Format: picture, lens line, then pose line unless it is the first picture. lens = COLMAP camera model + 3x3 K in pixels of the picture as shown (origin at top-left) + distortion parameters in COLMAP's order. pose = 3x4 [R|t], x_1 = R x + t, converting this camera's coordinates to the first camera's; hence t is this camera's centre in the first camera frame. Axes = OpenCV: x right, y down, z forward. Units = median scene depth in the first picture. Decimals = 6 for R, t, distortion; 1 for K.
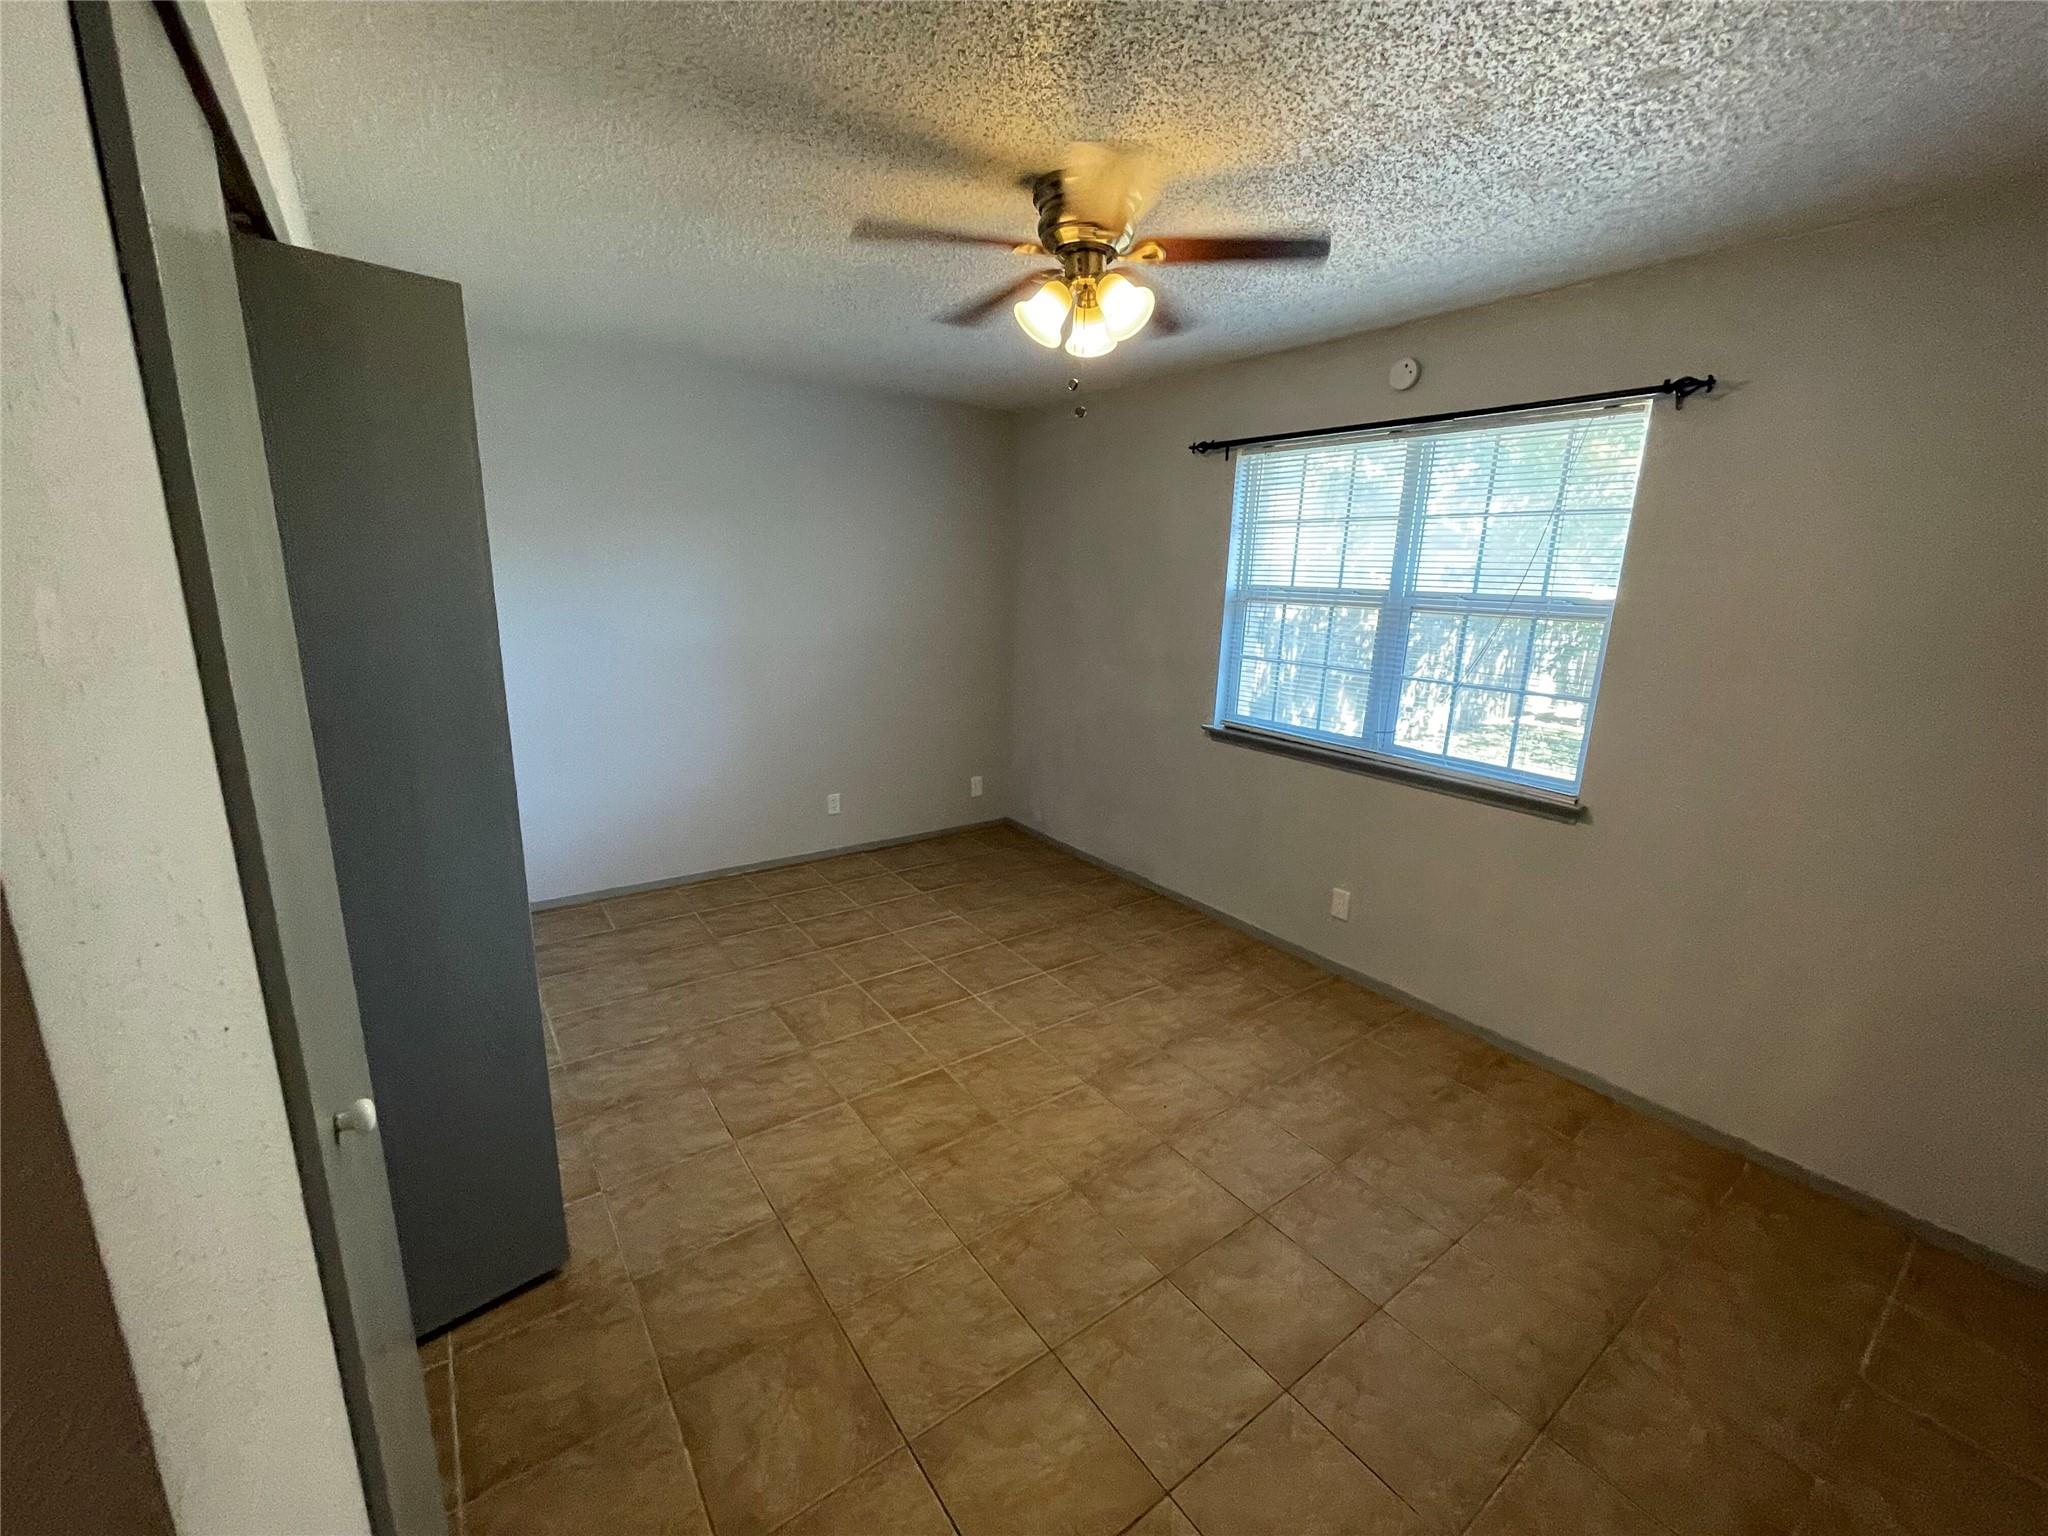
lens RADIAL K [[828.3, 0, 1020.8], [0, 828.3, 773.7], [0, 0, 1]] dist [-0.003200, -0.000059]
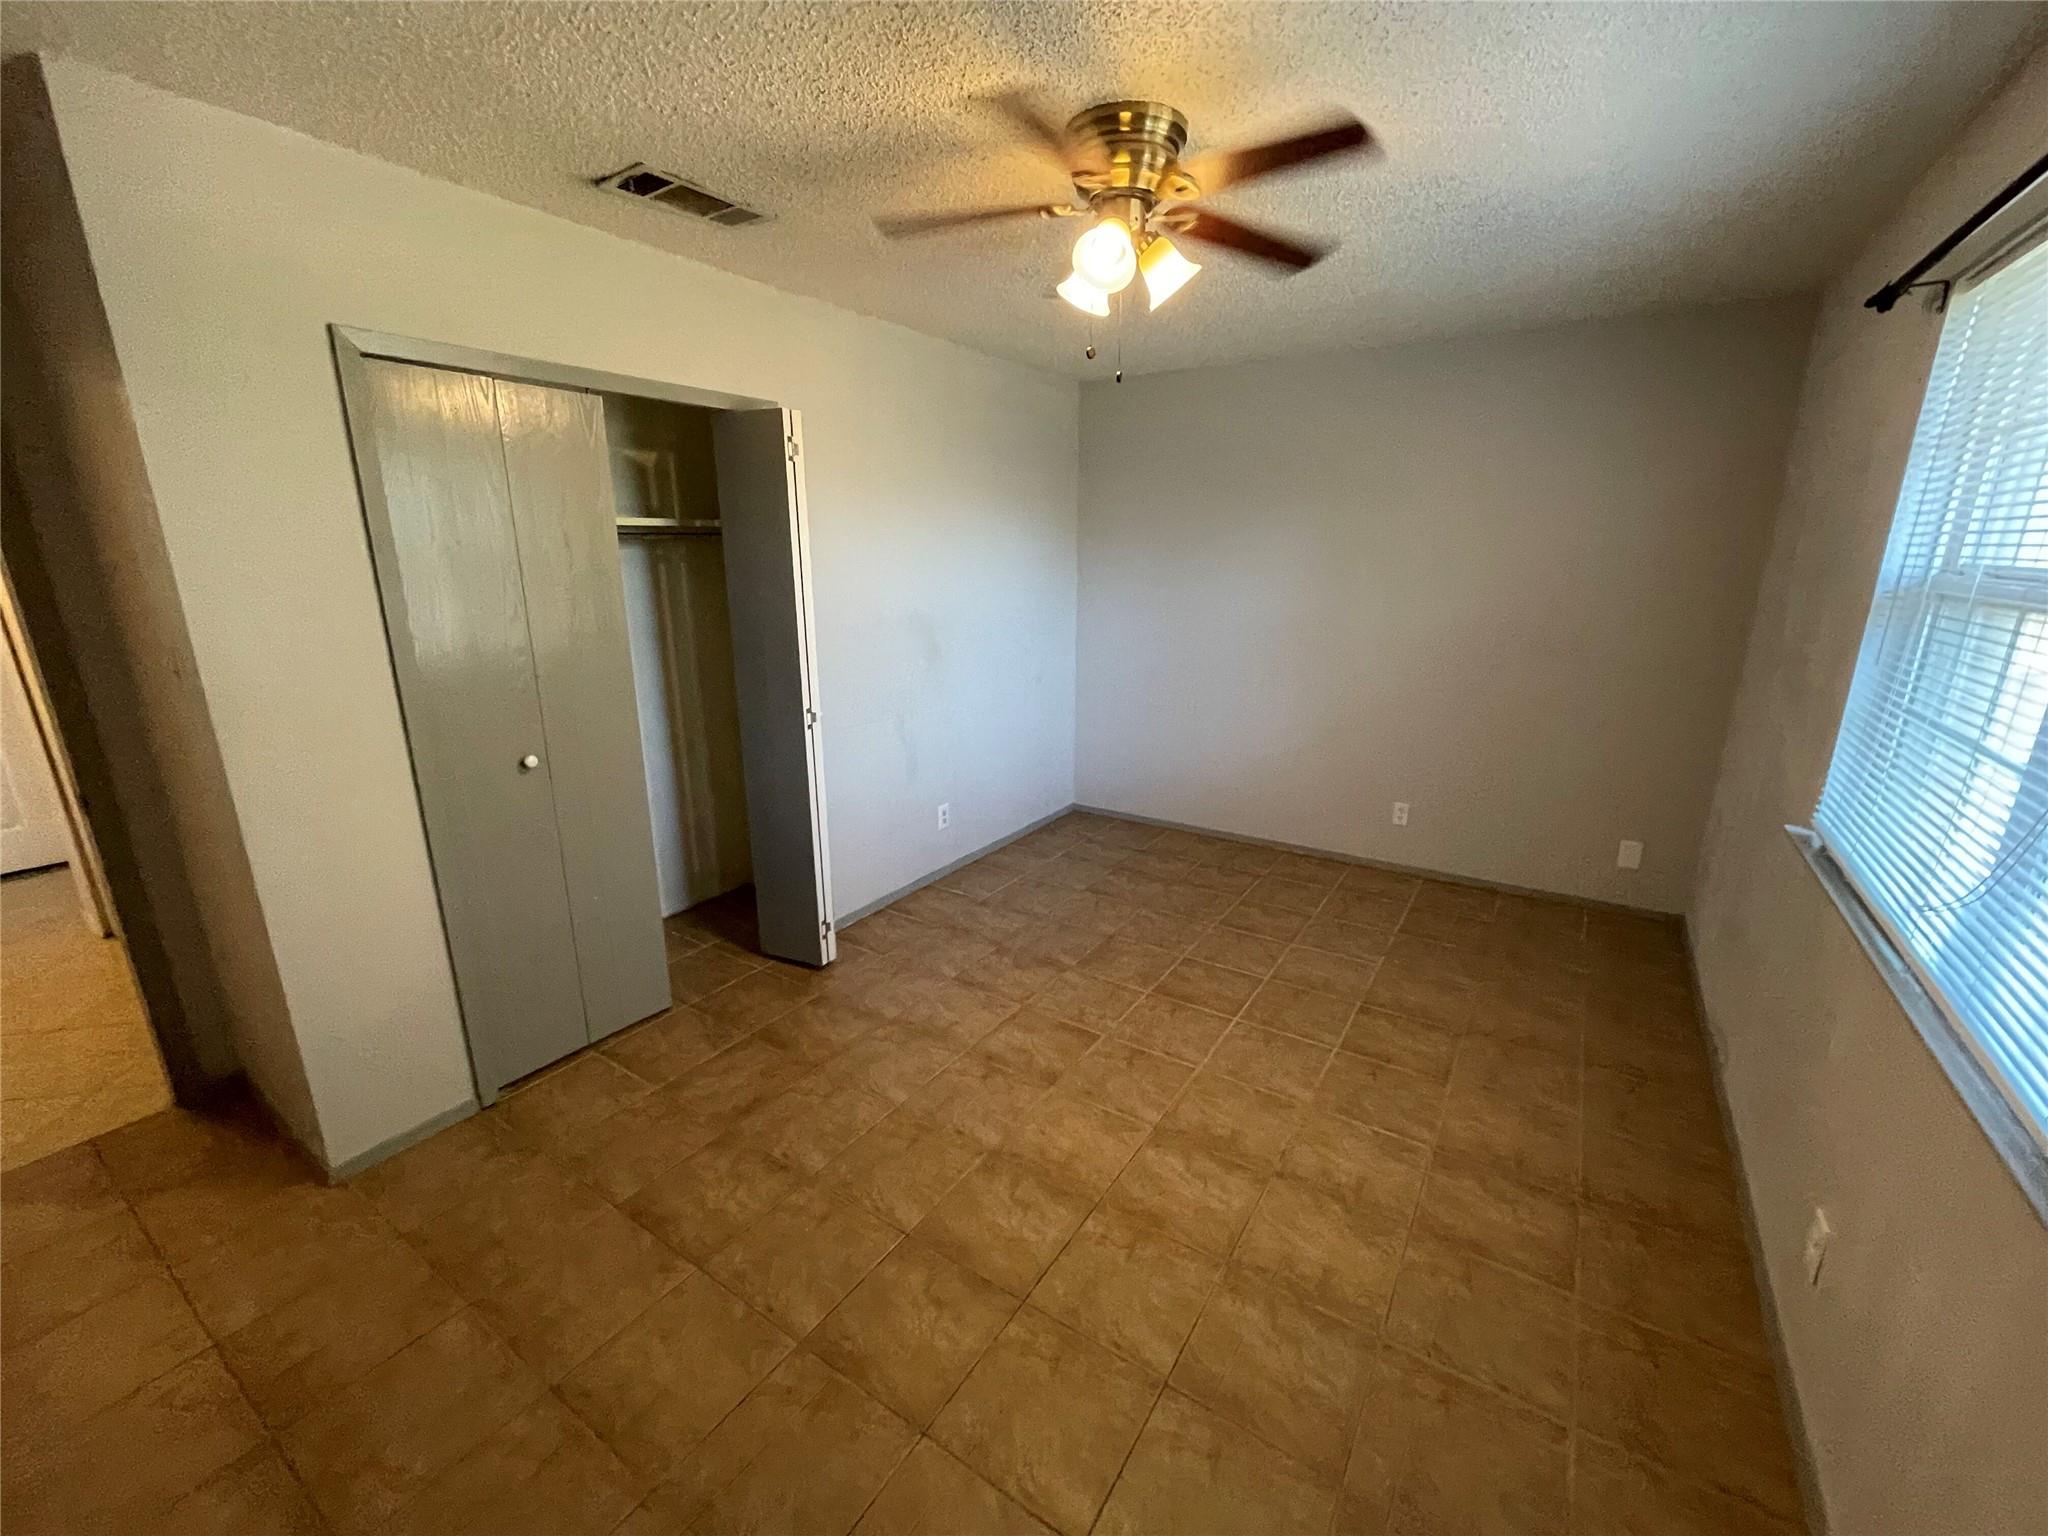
lens RADIAL K [[828.3, 0, 1021.4], [0, 828.3, 775.4], [0, 0, 1]] dist [-0.003200, -0.000059]
pose [[0.348198, 0.218853, -0.911516, 0.698550], [-0.206799, 0.966343, 0.153020, -0.089013], [0.914326, 0.135219, 0.381737, 0.442822]]
